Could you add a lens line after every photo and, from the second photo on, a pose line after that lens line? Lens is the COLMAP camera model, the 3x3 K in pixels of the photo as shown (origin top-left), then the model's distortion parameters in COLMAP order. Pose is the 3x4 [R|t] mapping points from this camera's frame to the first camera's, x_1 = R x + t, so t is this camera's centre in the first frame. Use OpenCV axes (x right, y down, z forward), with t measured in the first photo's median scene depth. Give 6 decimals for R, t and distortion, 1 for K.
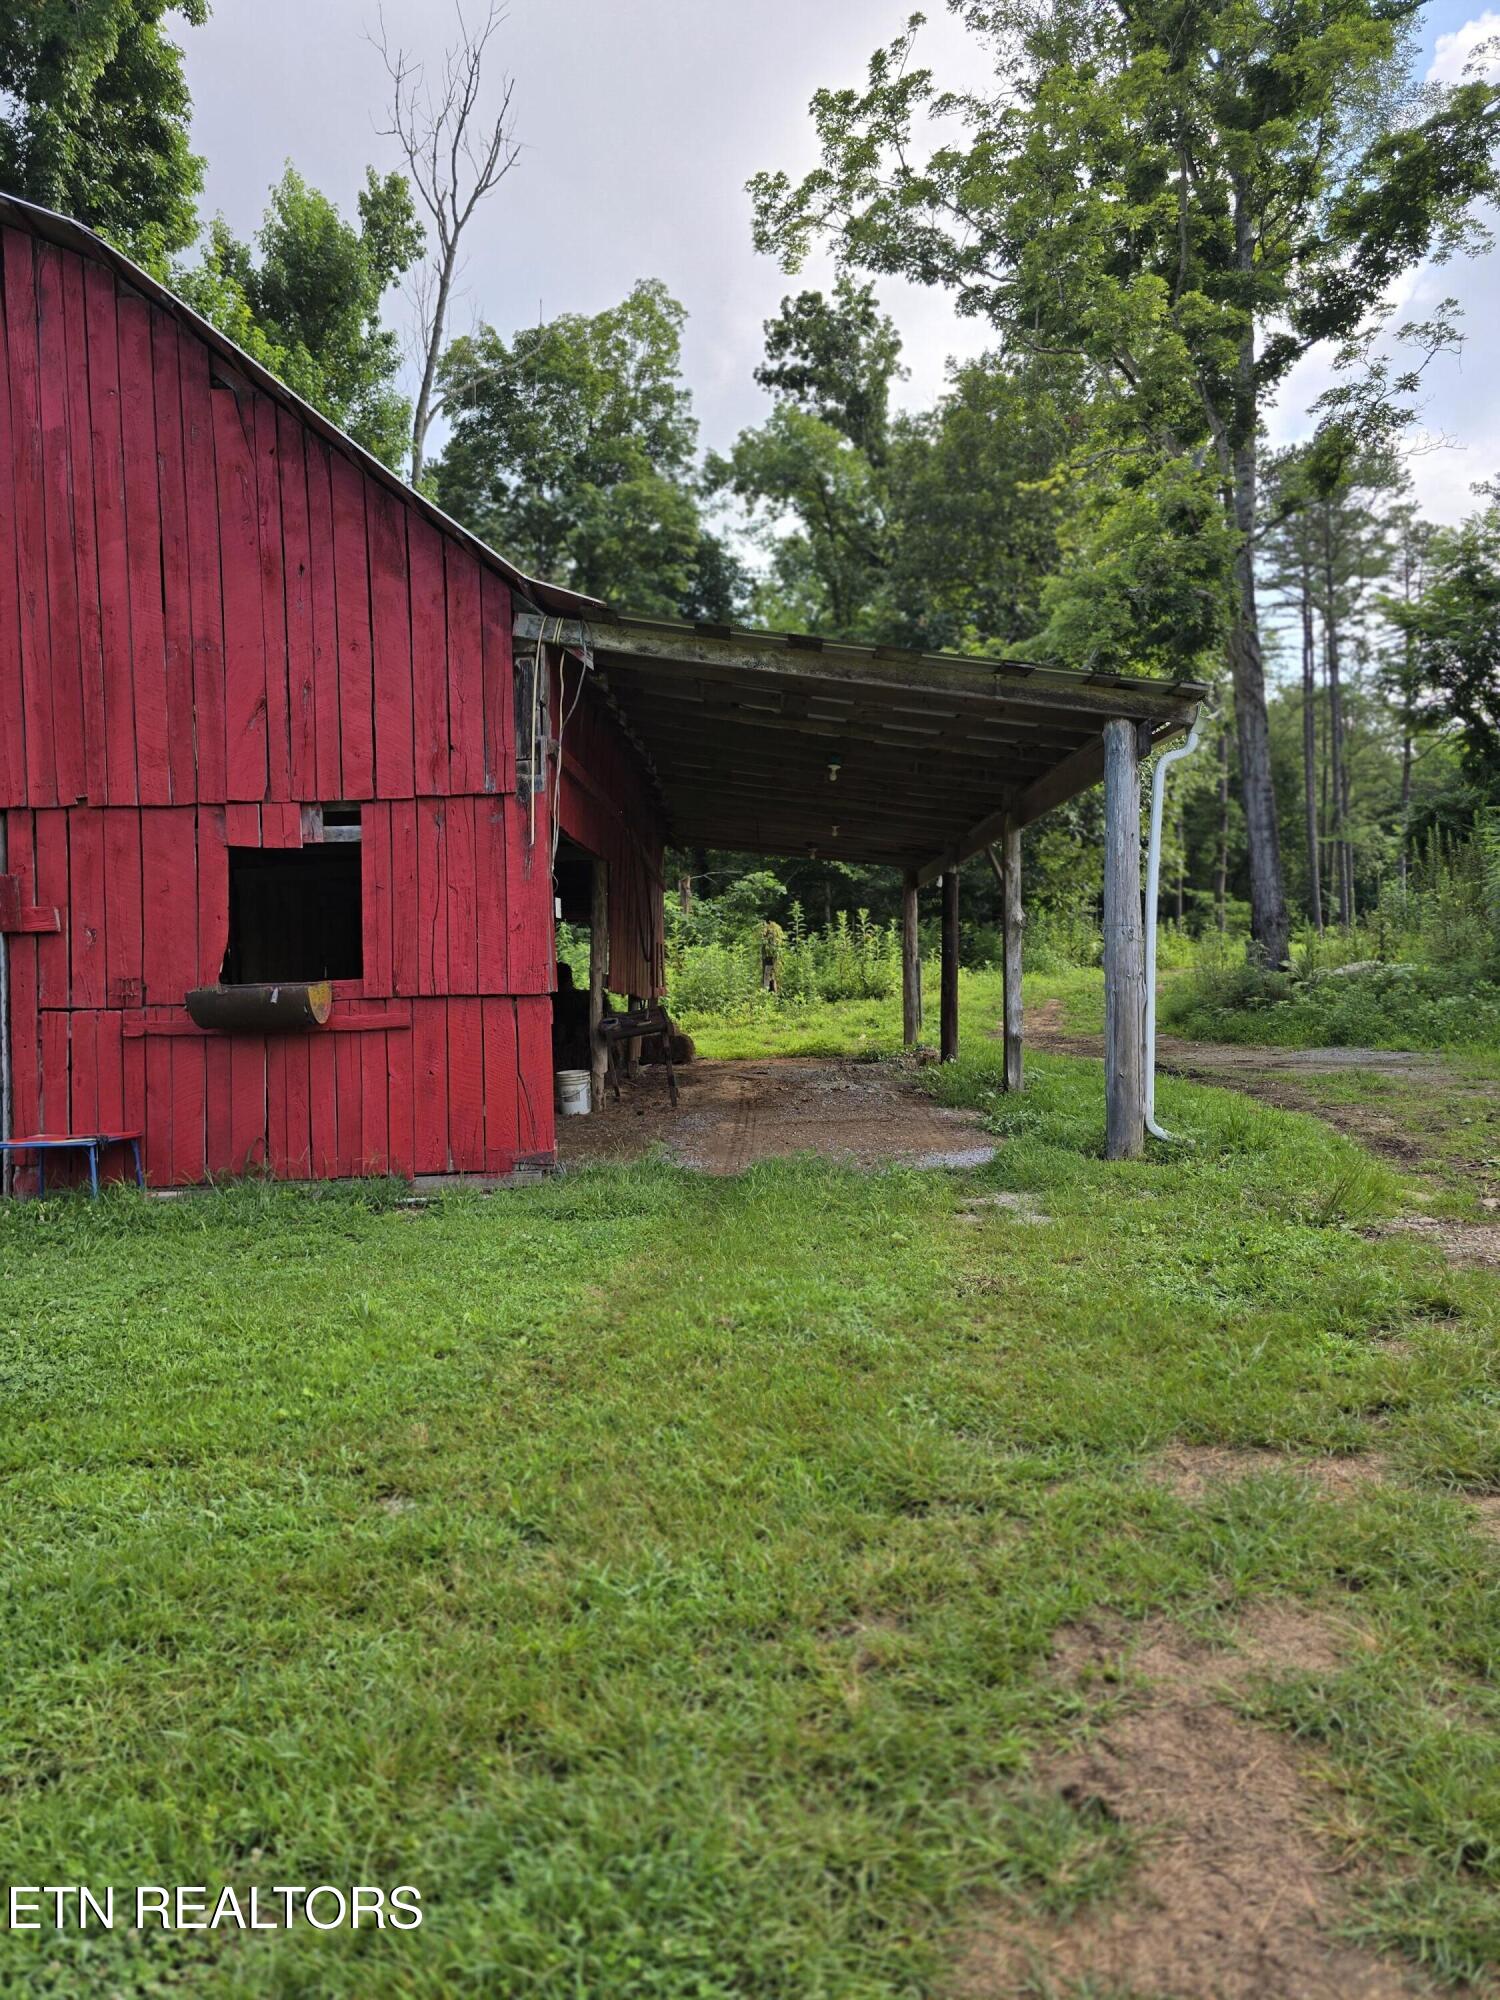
lens RADIAL K [[1343.9, 0, 722.9], [0, 1343.9, 1031.7], [0, 0, 1]] dist [0.071136, -0.080389]
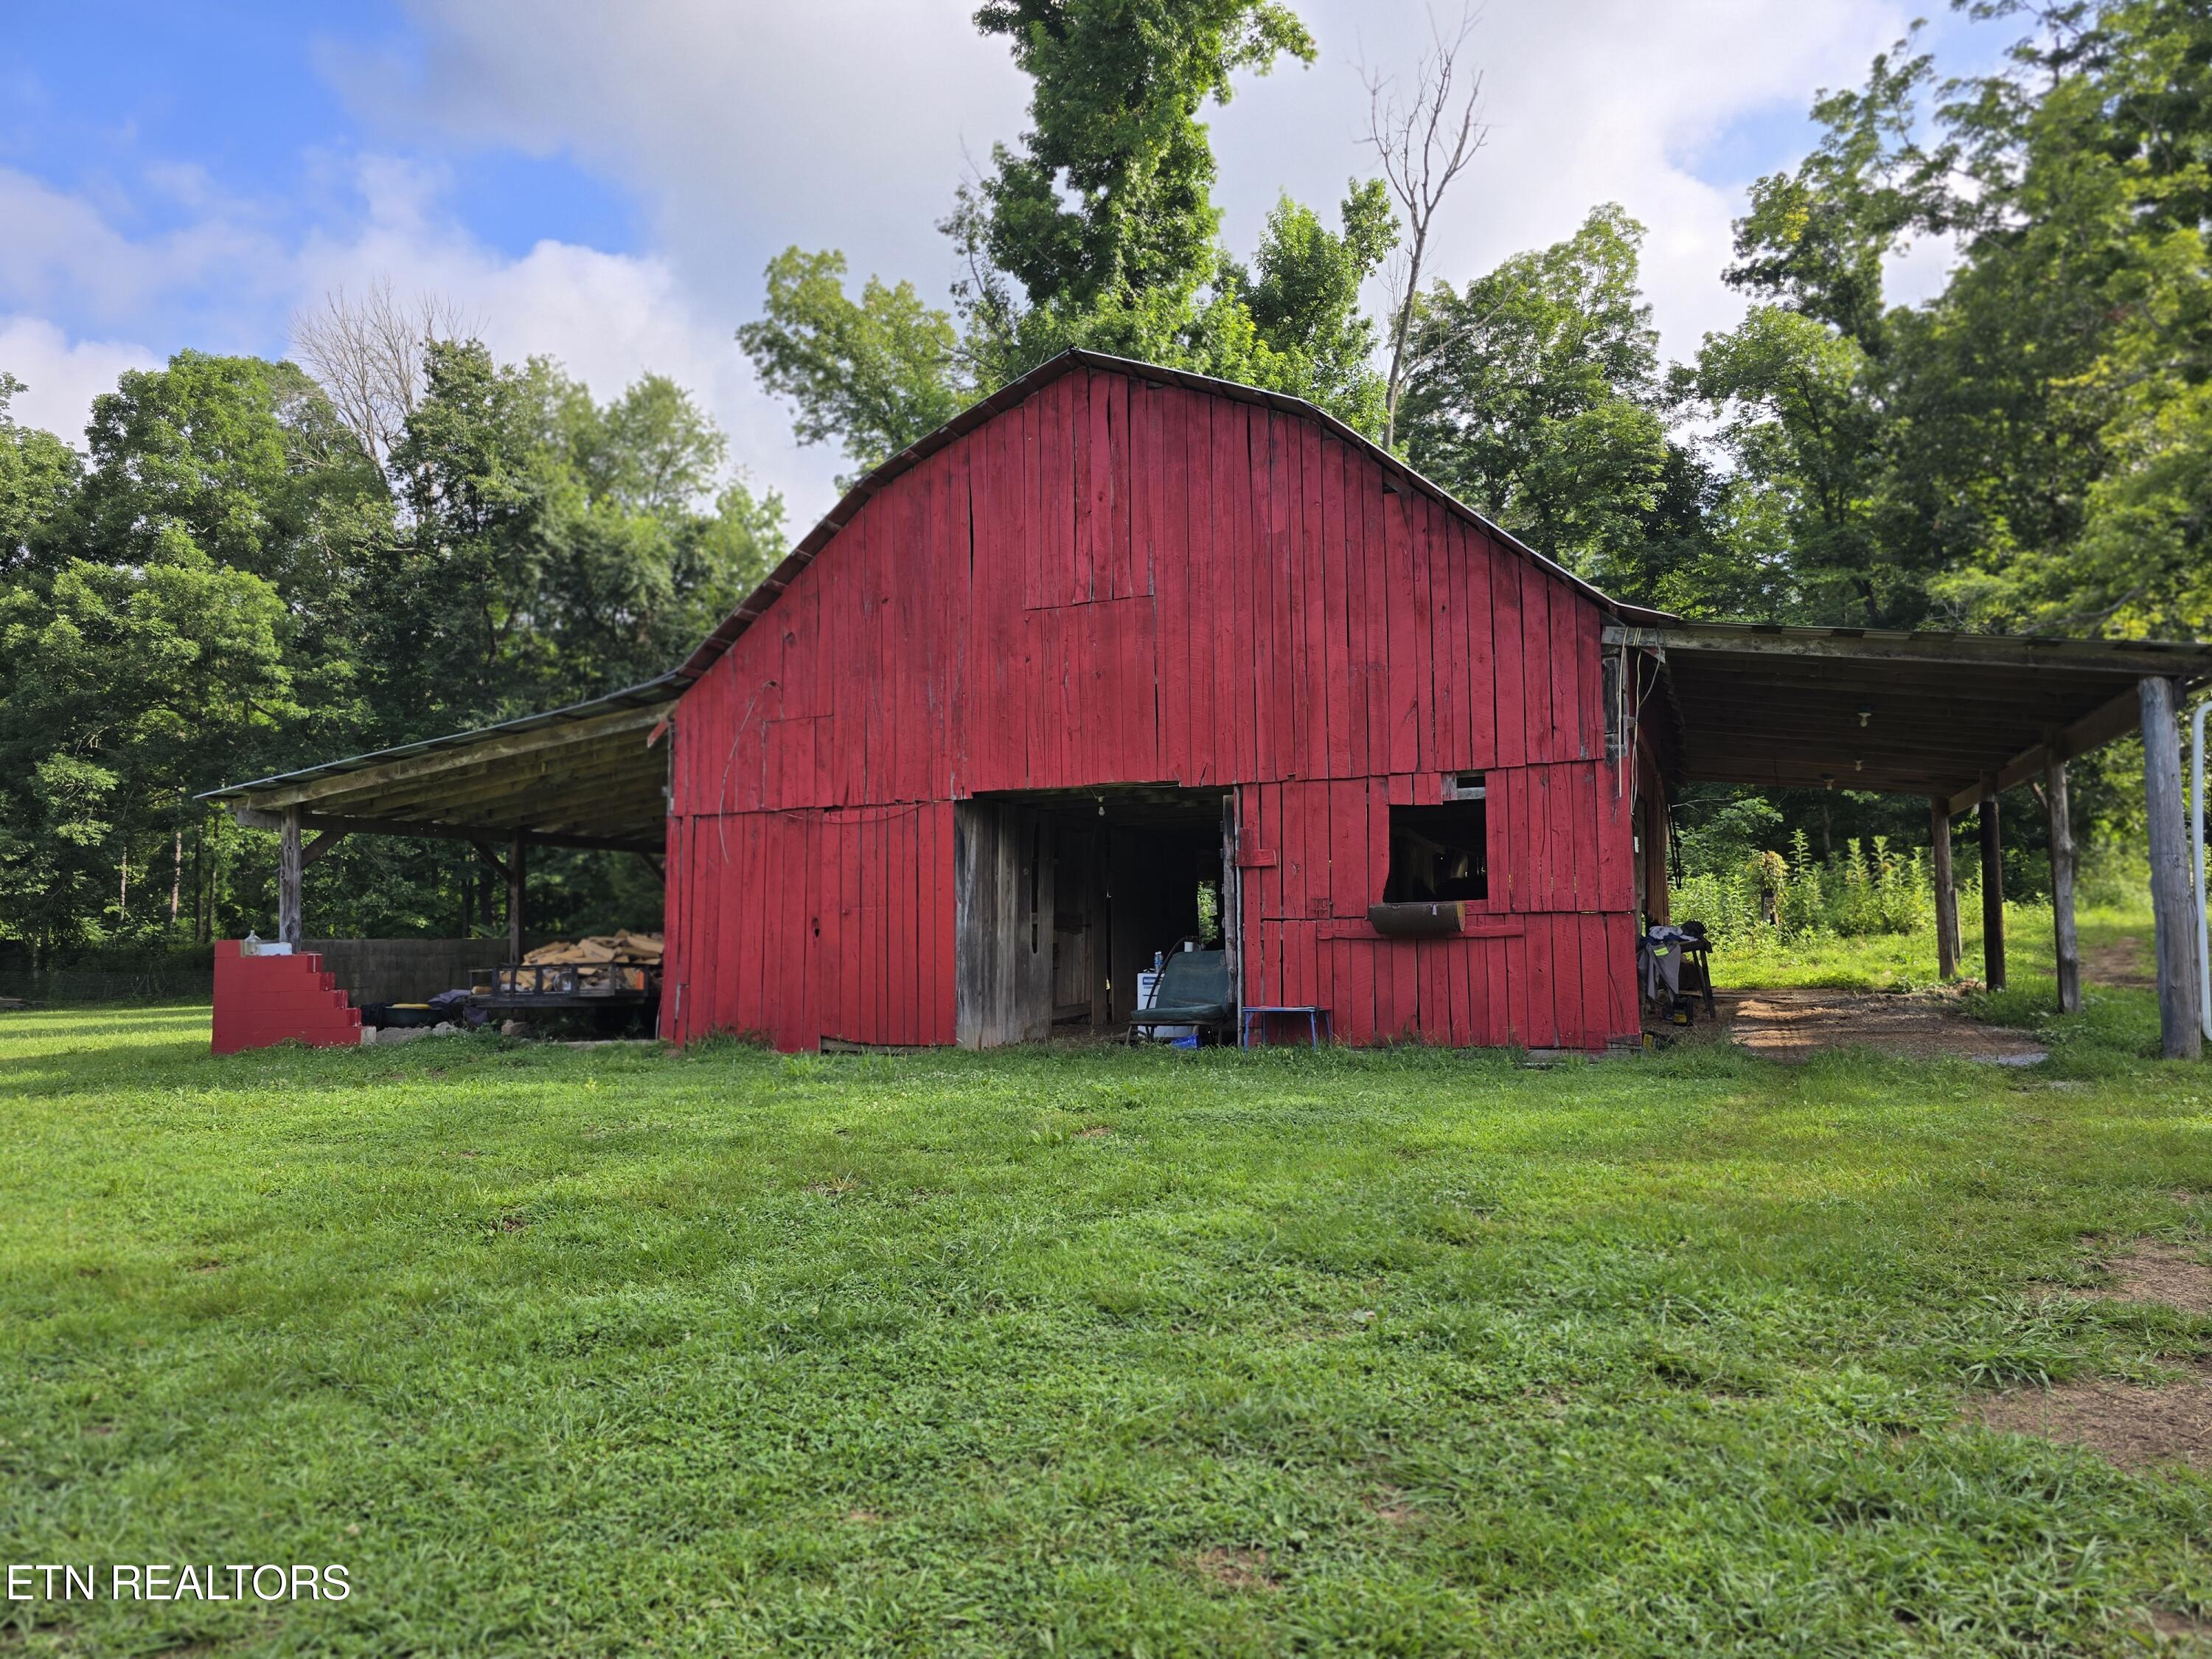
lens RADIAL K [[1465.3, 0, 1110.8], [0, 1465.3, 814.4], [0, 0, 1]] dist [0.063282, -0.052603]
pose [[0.933989, -0.021173, -0.356675, -0.023546], [-0.017600, 0.994305, -0.105109, 0.009806], [0.356869, 0.104448, 0.928297, -0.132010]]
